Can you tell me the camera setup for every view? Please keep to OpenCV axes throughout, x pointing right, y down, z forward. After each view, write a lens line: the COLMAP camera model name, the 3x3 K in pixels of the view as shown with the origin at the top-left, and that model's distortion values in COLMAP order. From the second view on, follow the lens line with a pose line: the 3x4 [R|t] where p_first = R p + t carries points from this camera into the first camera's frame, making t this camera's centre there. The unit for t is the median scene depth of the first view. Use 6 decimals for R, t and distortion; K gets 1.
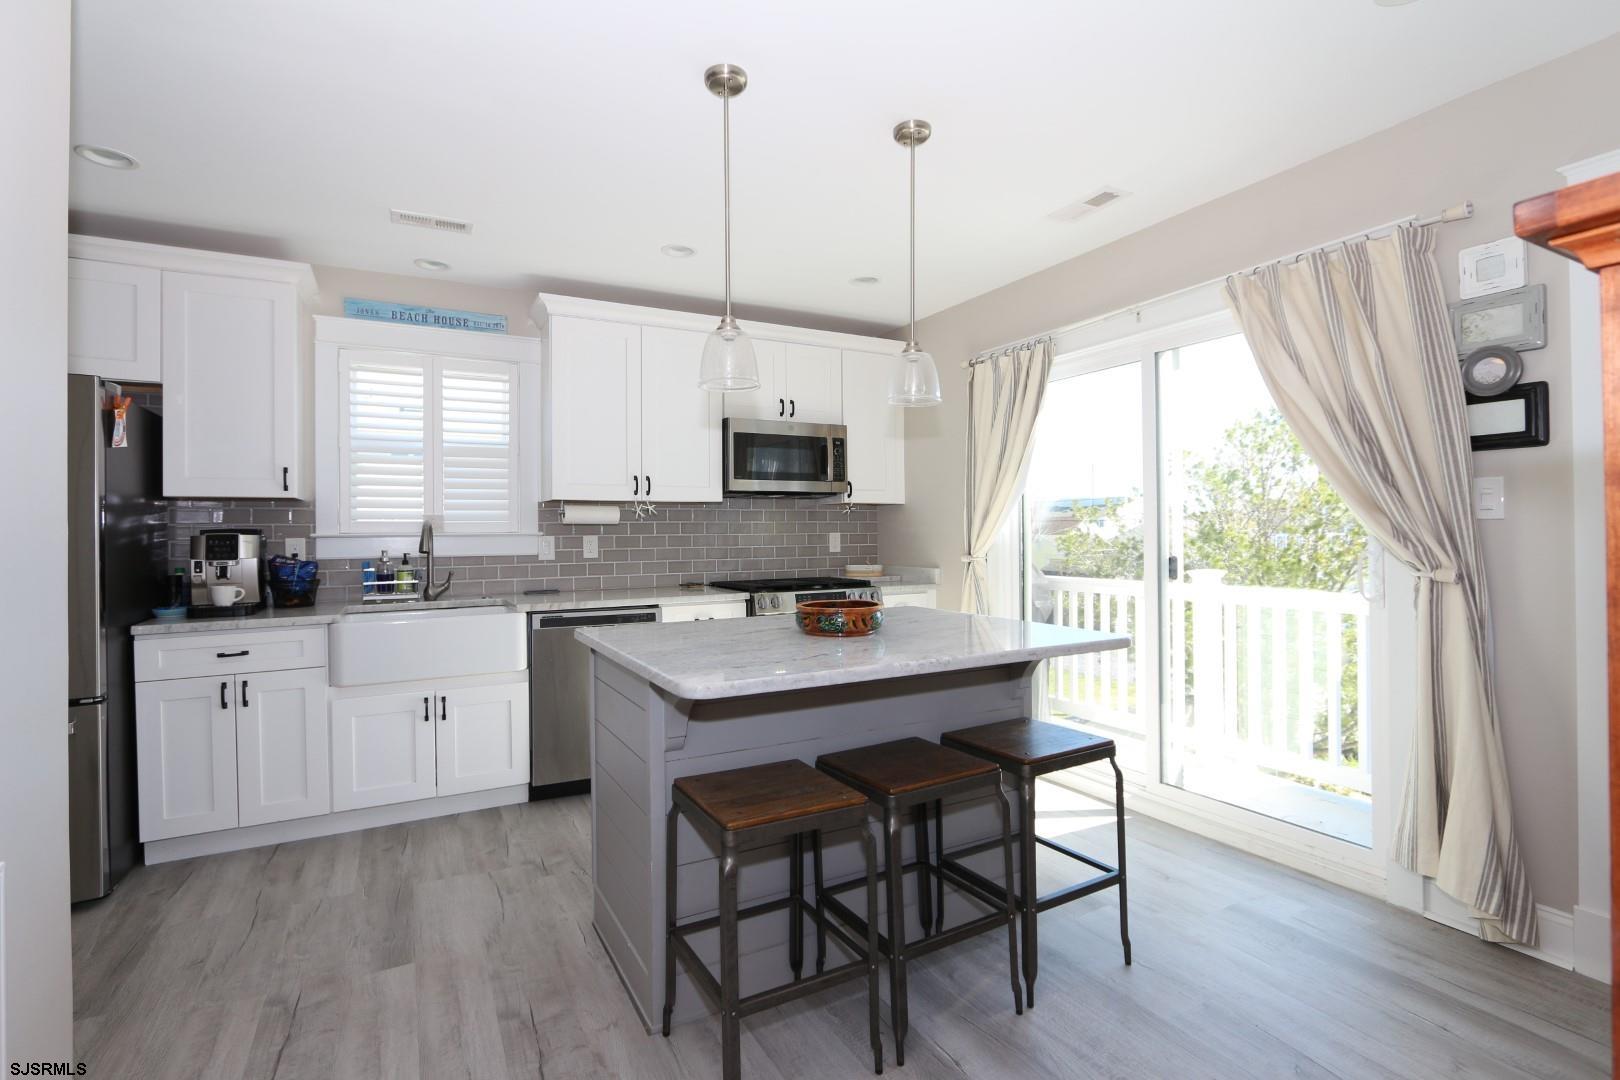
lens RADIAL K [[759.6, 0, 793.5], [0, 759.6, 532.3], [0, 0, 1]] dist [-0.011132, 0.000187]
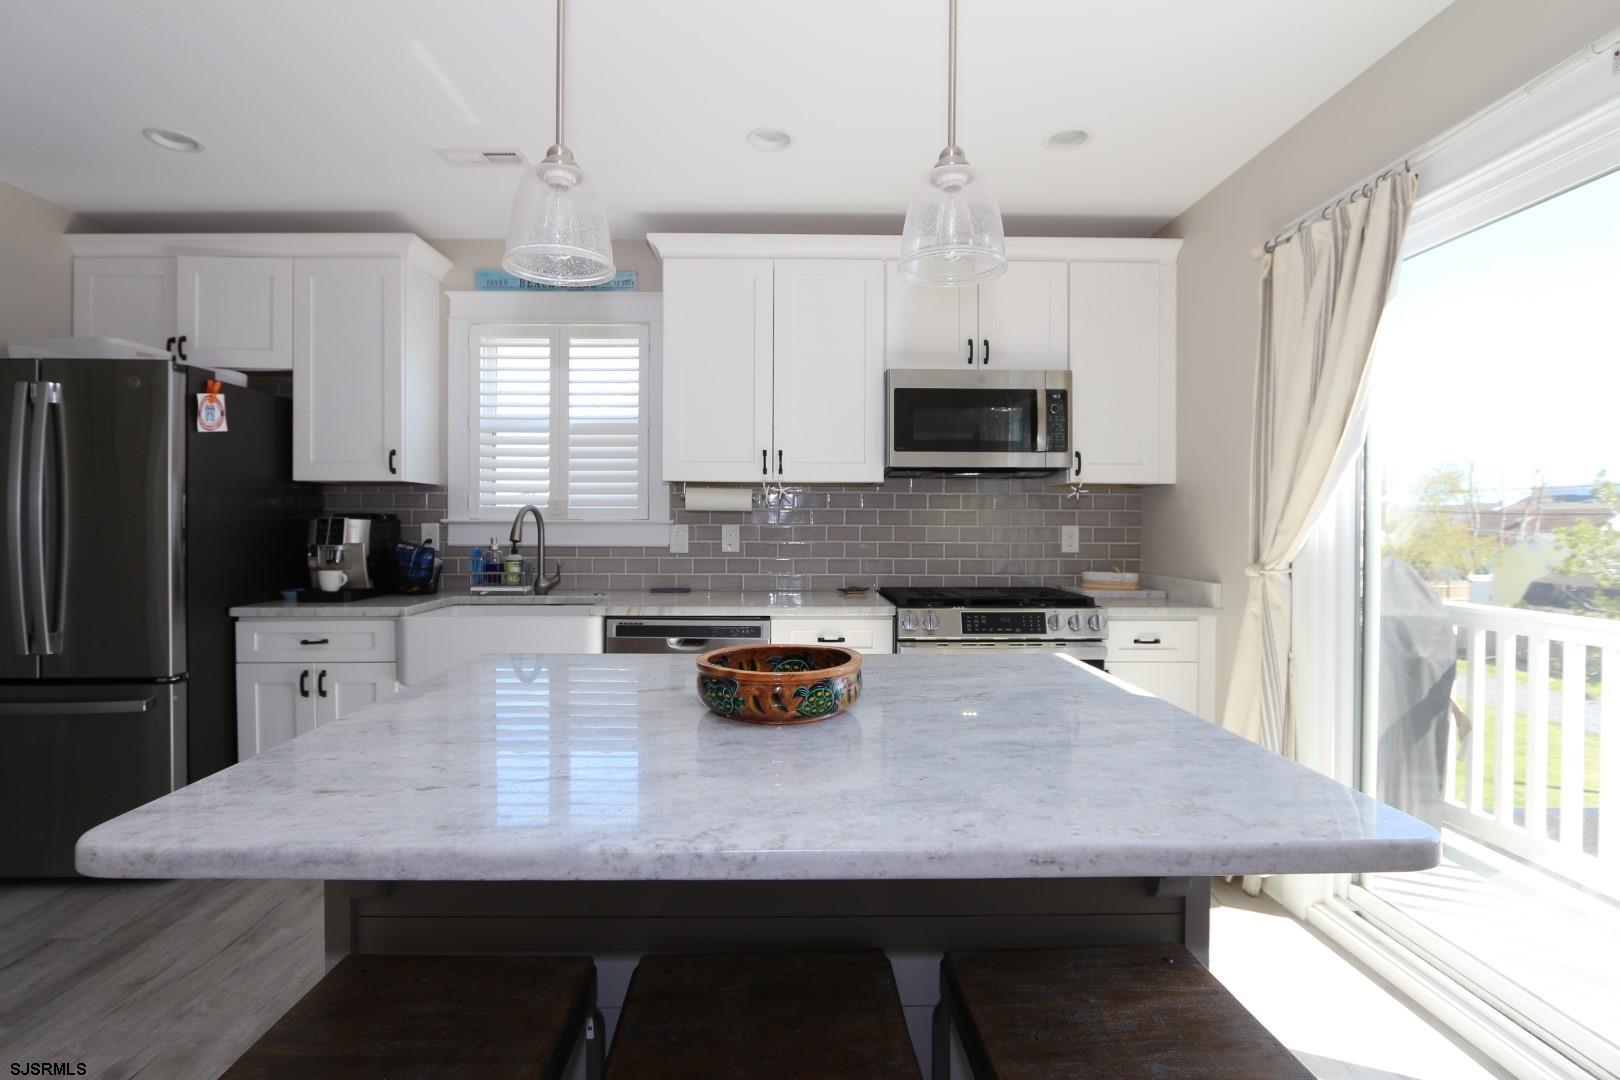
lens RADIAL K [[759.6, 0, 796.4], [0, 759.6, 527.9], [0, 0, 1]] dist [-0.011132, 0.000187]
pose [[0.889898, 0.015000, -0.455913, 0.194584], [-0.011877, 0.999882, 0.009714, -0.001457], [0.456005, -0.003230, 0.889971, 0.322934]]
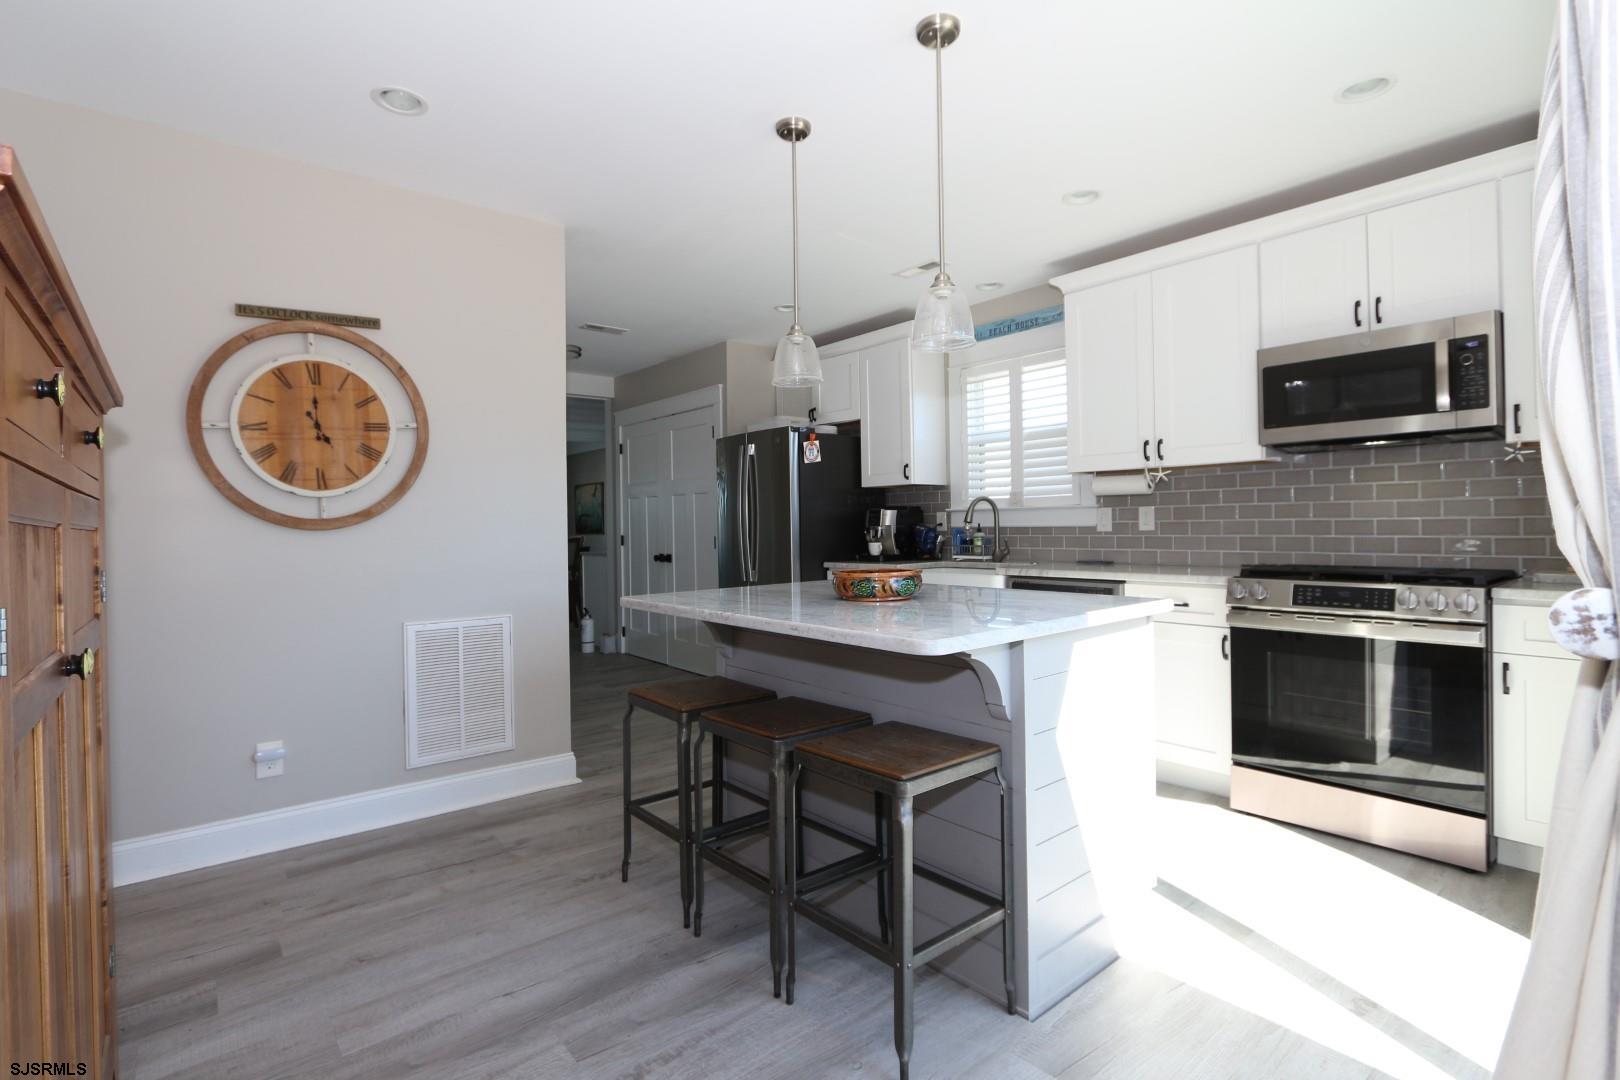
lens RADIAL K [[759.6, 0, 804.7], [0, 759.6, 529.0], [0, 0, 1]] dist [-0.011132, 0.000187]
pose [[0.208949, 0.011229, -0.977862, 0.625553], [0.012610, 0.999820, 0.014176, 0.014734], [0.977845, -0.015293, 0.208770, 0.427349]]
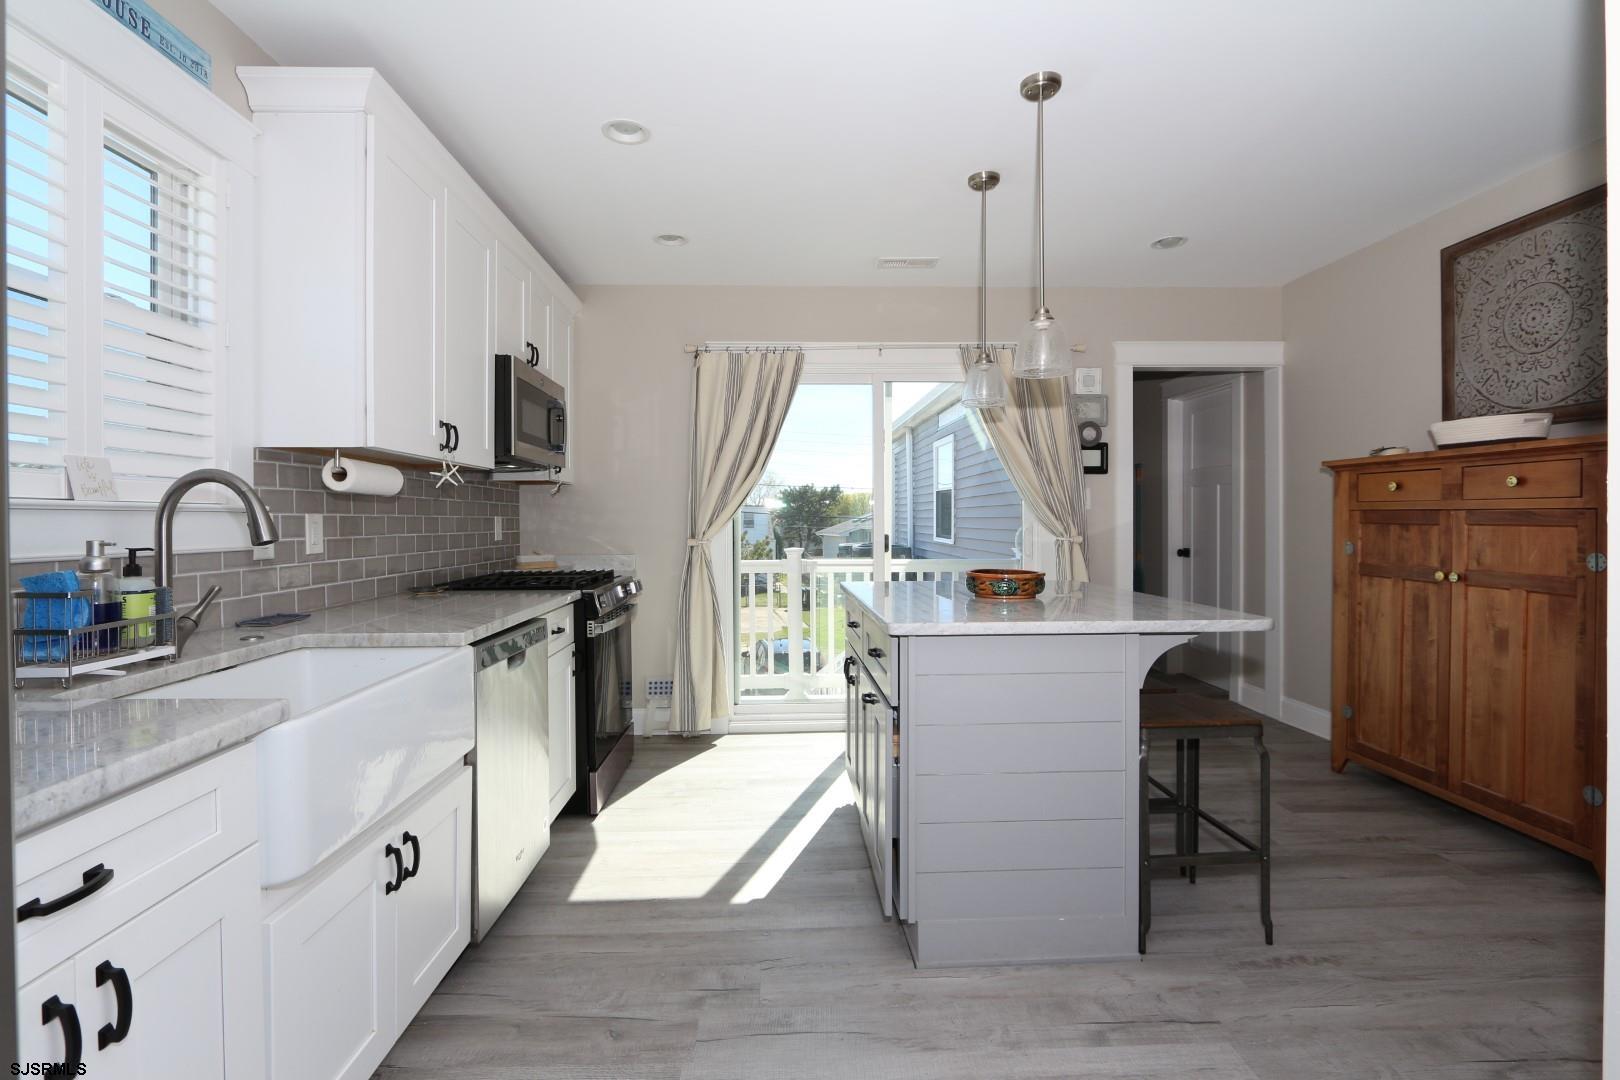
lens RADIAL K [[759.6, 0, 805.5], [0, 759.6, 530.2], [0, 0, 1]] dist [-0.011132, 0.000187]
pose [[0.428627, -0.004490, 0.903470, -0.682772], [0.000063, 0.999988, 0.004940, 0.015215], [-0.903481, -0.002061, 0.428623, 0.476155]]
